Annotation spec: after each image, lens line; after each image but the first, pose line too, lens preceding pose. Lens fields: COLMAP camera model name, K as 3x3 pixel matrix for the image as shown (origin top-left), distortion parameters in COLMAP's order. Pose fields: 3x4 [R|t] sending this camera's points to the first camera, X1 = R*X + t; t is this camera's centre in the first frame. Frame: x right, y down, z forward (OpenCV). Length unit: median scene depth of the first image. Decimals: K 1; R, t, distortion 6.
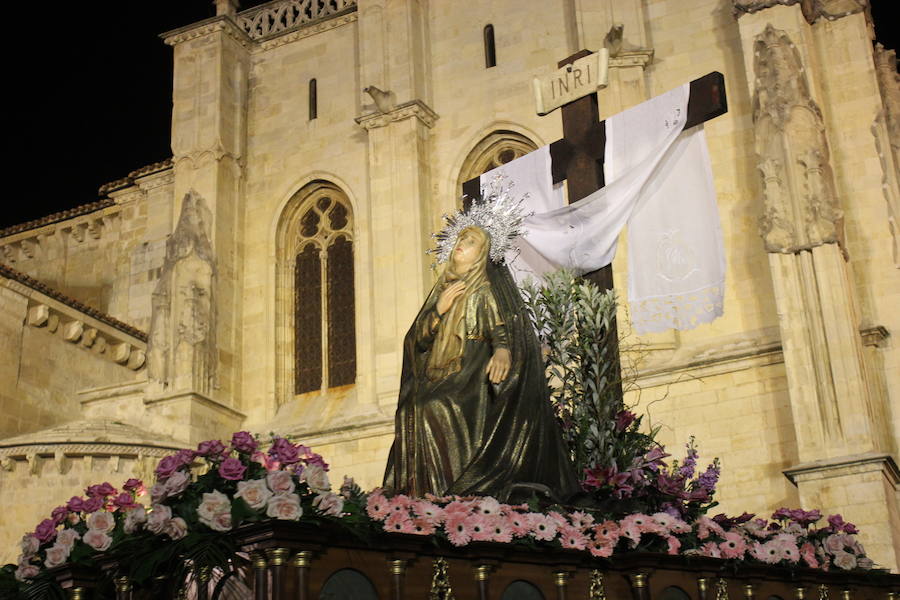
lens RADIAL K [[1294.2, 0, 439.6], [0, 1294.2, 296.7], [0, 0, 1]] dist [-0.038617, 0.033584]
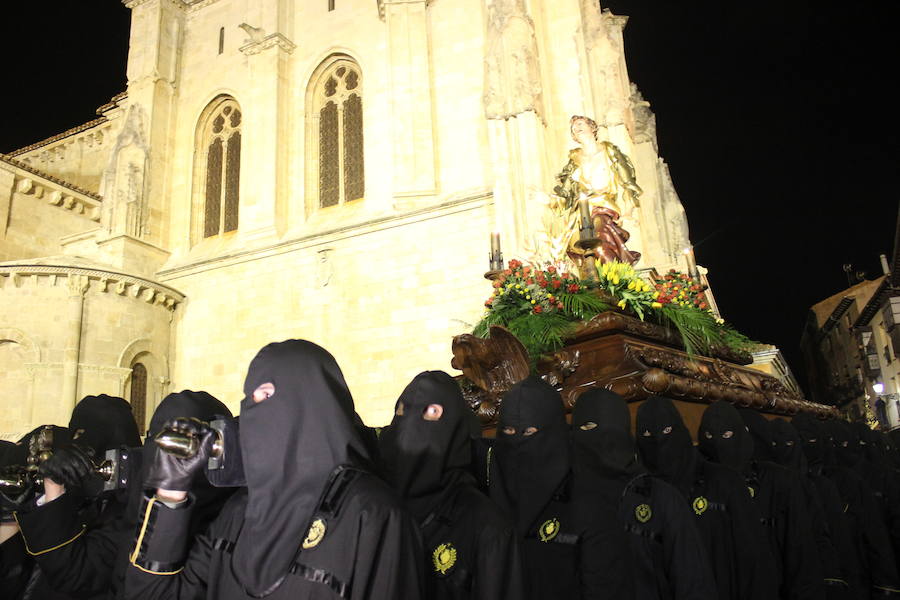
lens RADIAL K [[747.8, 0, 441.1], [0, 747.8, 300.6], [0, 0, 1]] dist [-0.177247, 0.168669]
pose [[0.999926, -0.009862, 0.007175, 0.162265], [0.008953, 0.993063, 0.117243, 0.053239], [-0.008281, -0.117170, 0.993077, 0.158729]]
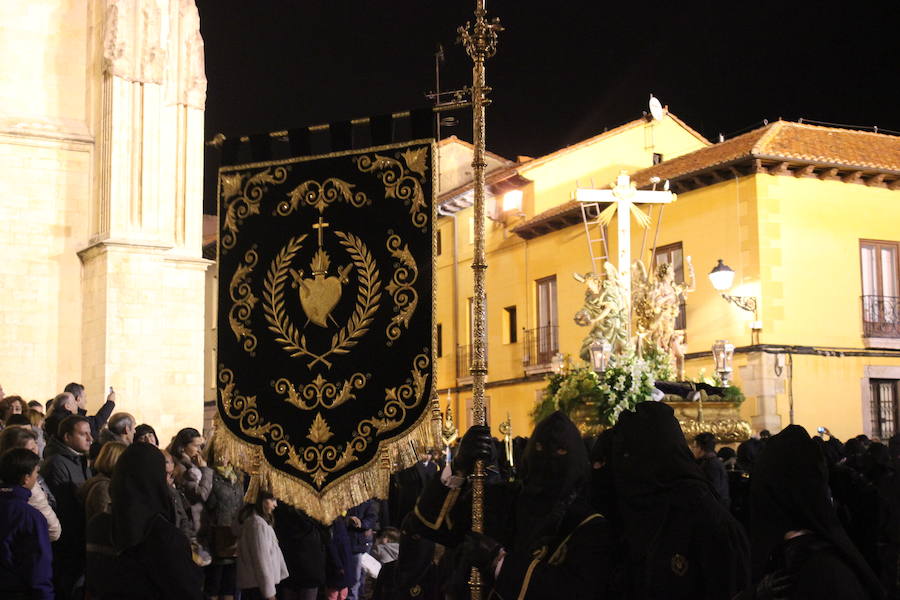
lens RADIAL K [[1457.6, 0, 474.9], [0, 1457.6, 299.7], [0, 0, 1]] dist [-0.037393, -0.024218]
pose [[0.526335, 0.137364, 0.839108, -0.626147], [-0.331973, 0.941738, 0.054067, -0.017130], [-0.782793, -0.307019, 0.541271, -0.131481]]
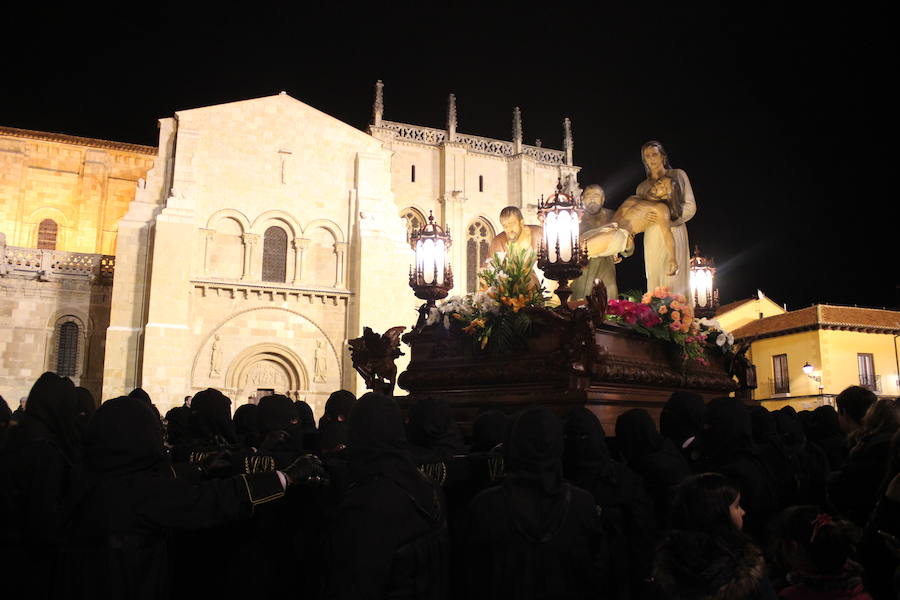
lens RADIAL K [[747.8, 0, 441.1], [0, 747.8, 300.6], [0, 0, 1]] dist [-0.177247, 0.168669]
pose [[0.674012, 0.189525, 0.713995, -1.215493], [-0.316362, 0.947466, 0.047147, 0.000646], [-0.667550, -0.257658, 0.698562, -0.163617]]
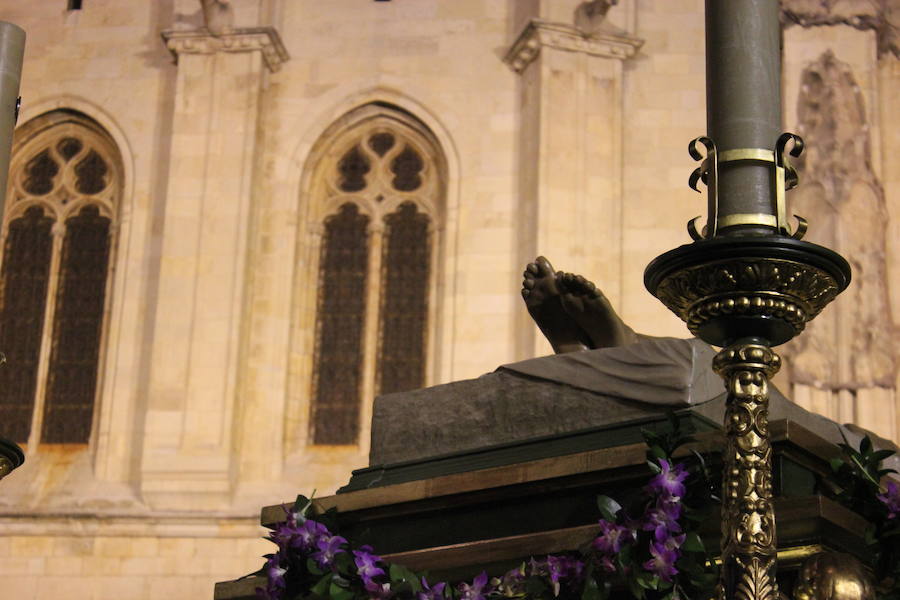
lens RADIAL K [[2146.1, 0, 446.3], [0, 2146.1, 297.8], [0, 0, 1]] dist [0.068227, 0.360522]
pose [[0.945123, 0.192323, 0.264110, -0.196943], [-0.192999, 0.980914, -0.023643, -0.012600], [-0.263617, -0.028627, 0.964203, -0.058407]]
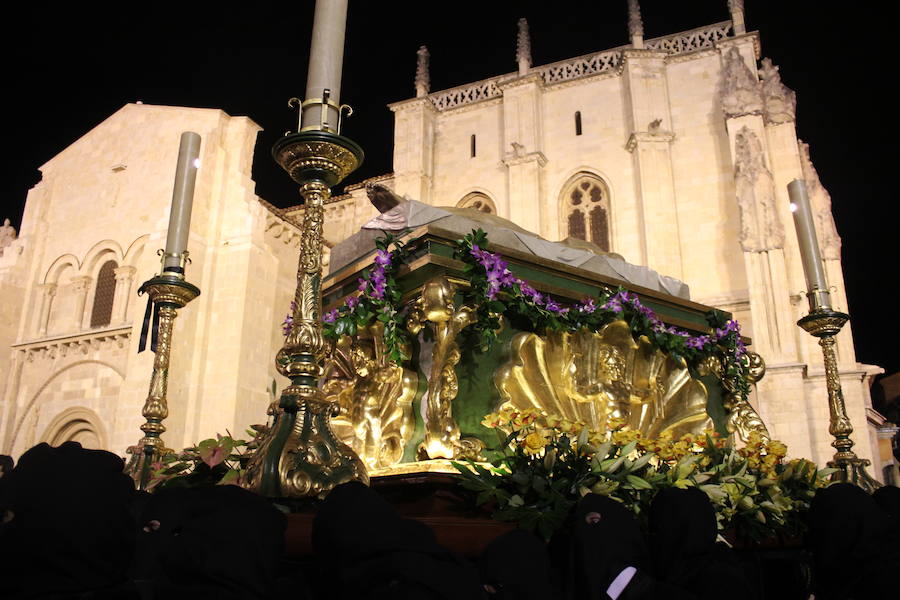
lens RADIAL K [[747.8, 0, 441.1], [0, 747.8, 300.6], [0, 0, 1]] dist [-0.177247, 0.168669]
pose [[0.998249, 0.057686, -0.013065, -0.131668], [-0.056652, 0.996004, 0.069045, -0.009391], [0.016995, -0.068184, 0.997528, -0.042575]]
